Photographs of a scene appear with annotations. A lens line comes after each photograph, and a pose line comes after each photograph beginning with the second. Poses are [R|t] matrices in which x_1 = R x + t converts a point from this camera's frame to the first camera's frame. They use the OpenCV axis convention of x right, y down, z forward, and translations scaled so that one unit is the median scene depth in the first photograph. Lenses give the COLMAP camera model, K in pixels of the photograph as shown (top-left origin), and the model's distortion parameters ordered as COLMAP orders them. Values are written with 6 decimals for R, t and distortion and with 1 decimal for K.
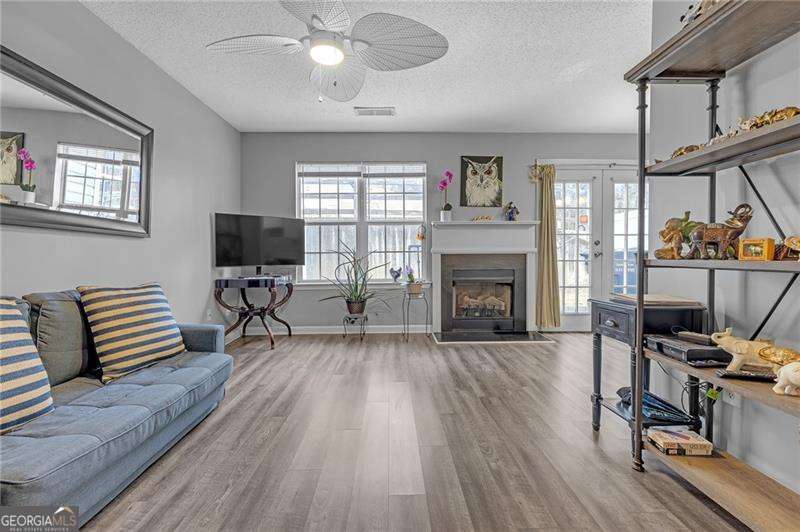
lens RADIAL K [[344.1, 0, 402.2], [0, 344.1, 258.1], [0, 0, 1]] dist [-0.003472, 0.000144]
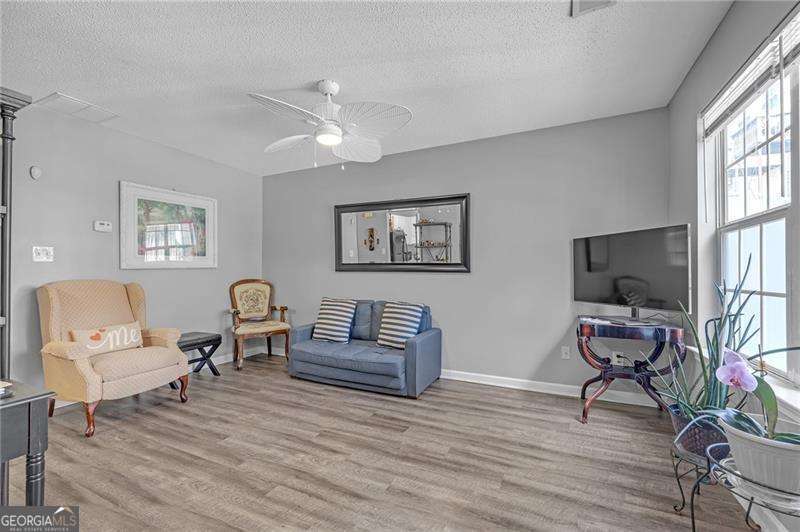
lens RADIAL K [[344.1, 0, 400.9], [0, 344.1, 270.3], [0, 0, 1]] dist [-0.003472, 0.000144]
pose [[-0.465610, 0.001737, -0.884988, 0.358355], [-0.005636, 0.999972, 0.004928, -0.044873], [0.884972, 0.007283, -0.465587, 0.823746]]
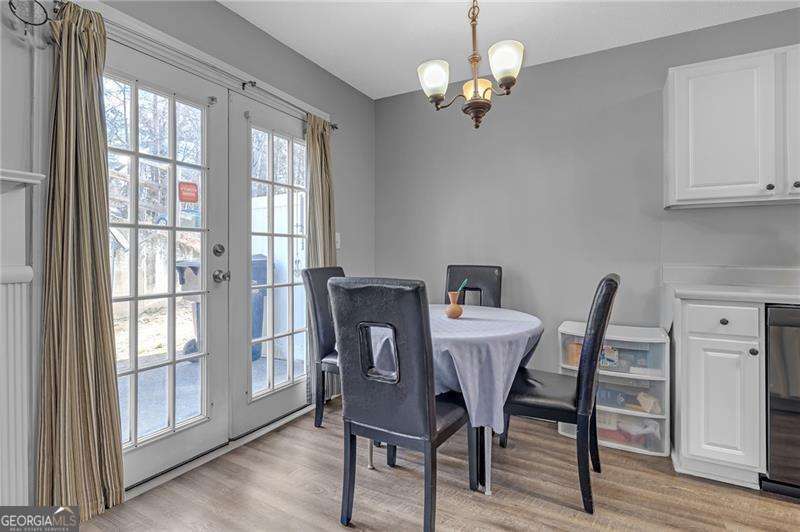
lens RADIAL K [[384.9, 0, 403.4], [0, 384.9, 254.9], [0, 0, 1]] dist [-0.012565, -0.000860]
pose [[0.514257, 0.001266, 0.857635, 0.273672], [0.008262, 0.999945, -0.006431, -0.033825], [-0.857596, 0.010393, 0.514219, 0.556038]]
